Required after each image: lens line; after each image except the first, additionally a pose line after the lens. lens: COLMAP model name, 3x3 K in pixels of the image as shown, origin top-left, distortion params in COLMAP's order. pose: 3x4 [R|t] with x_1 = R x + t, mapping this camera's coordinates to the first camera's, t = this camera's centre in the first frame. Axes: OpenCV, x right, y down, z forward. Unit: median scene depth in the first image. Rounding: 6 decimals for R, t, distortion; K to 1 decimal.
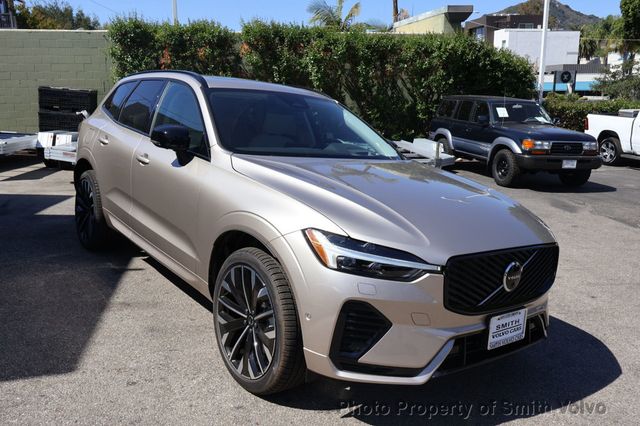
lens RADIAL K [[526.2, 0, 331.4], [0, 526.2, 220.7], [0, 0, 1]] dist [-0.005142, 0.000677]
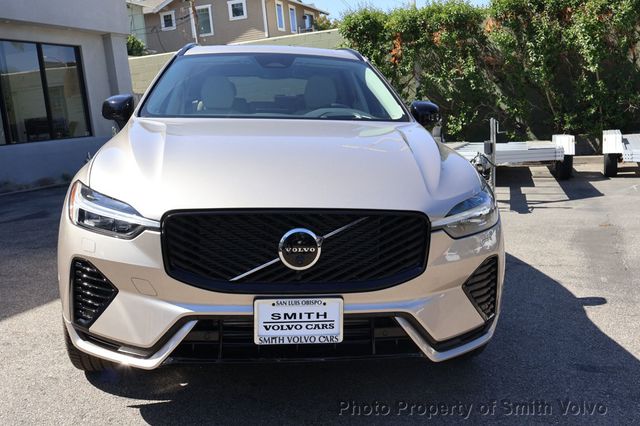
lens RADIAL K [[653.0, 0, 320.0], [0, 653.0, 213.0], [0, 0, 1]] dist [0.010197, 0.011178]
pose [[0.849788, 0.011998, -0.526989, 0.146115], [-0.044340, 0.997825, -0.048782, 0.017065], [0.525257, 0.064822, 0.848471, 0.041968]]
